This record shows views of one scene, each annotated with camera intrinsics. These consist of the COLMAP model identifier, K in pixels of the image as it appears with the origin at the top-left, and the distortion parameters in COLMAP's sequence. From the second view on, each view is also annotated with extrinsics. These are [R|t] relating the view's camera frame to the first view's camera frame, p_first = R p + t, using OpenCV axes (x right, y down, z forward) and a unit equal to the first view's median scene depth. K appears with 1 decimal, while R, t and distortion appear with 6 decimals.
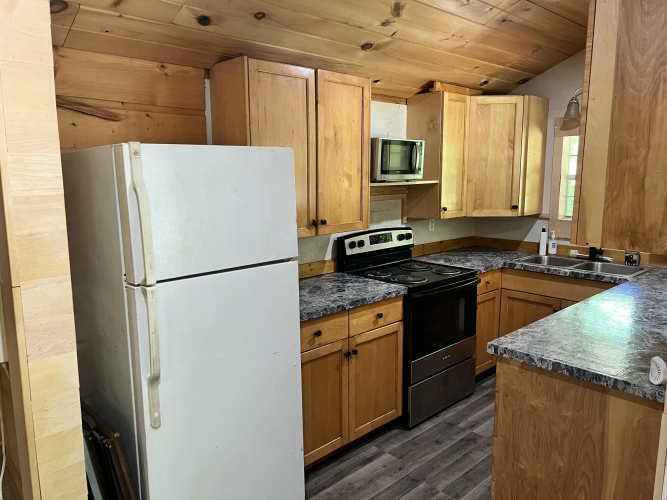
lens RADIAL K [[485.4, 0, 333.5], [0, 485.4, 250.0], [0, 0, 1]] dist [0.096192, -0.094107]
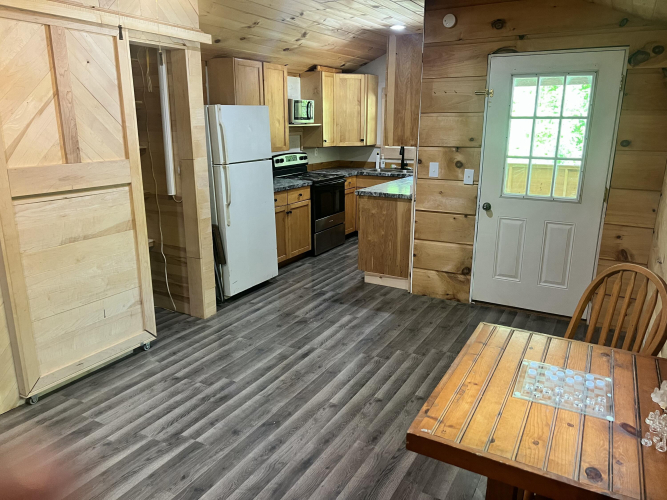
lens RADIAL K [[485.4, 0, 333.5], [0, 485.4, 250.0], [0, 0, 1]] dist [0.096192, -0.094107]
pose [[0.954617, -0.072139, 0.288966, -0.351450], [0.042717, 0.993355, 0.106868, 0.150613], [-0.294756, -0.089674, 0.951356, -0.892268]]
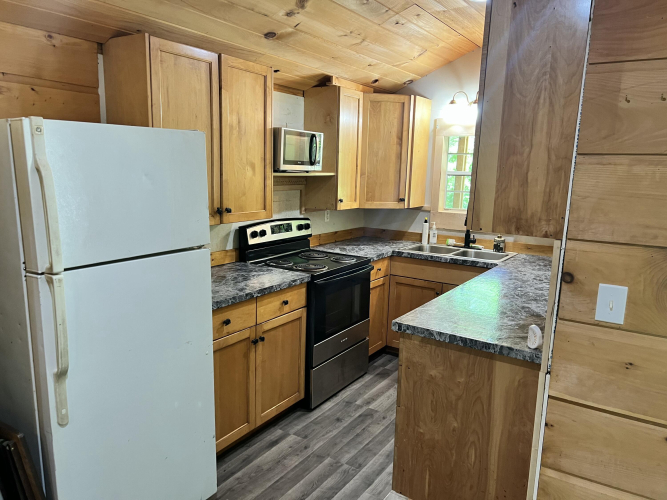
lens RADIAL K [[485.6, 0, 323.8], [0, 485.6, 254.6], [0, 0, 1]] dist [0.103761, -0.098386]
pose [[0.975147, -0.009867, 0.221341, -0.051107], [0.004653, 0.999700, 0.024066, 0.009355], [-0.221512, -0.022438, 0.974899, -0.014904]]
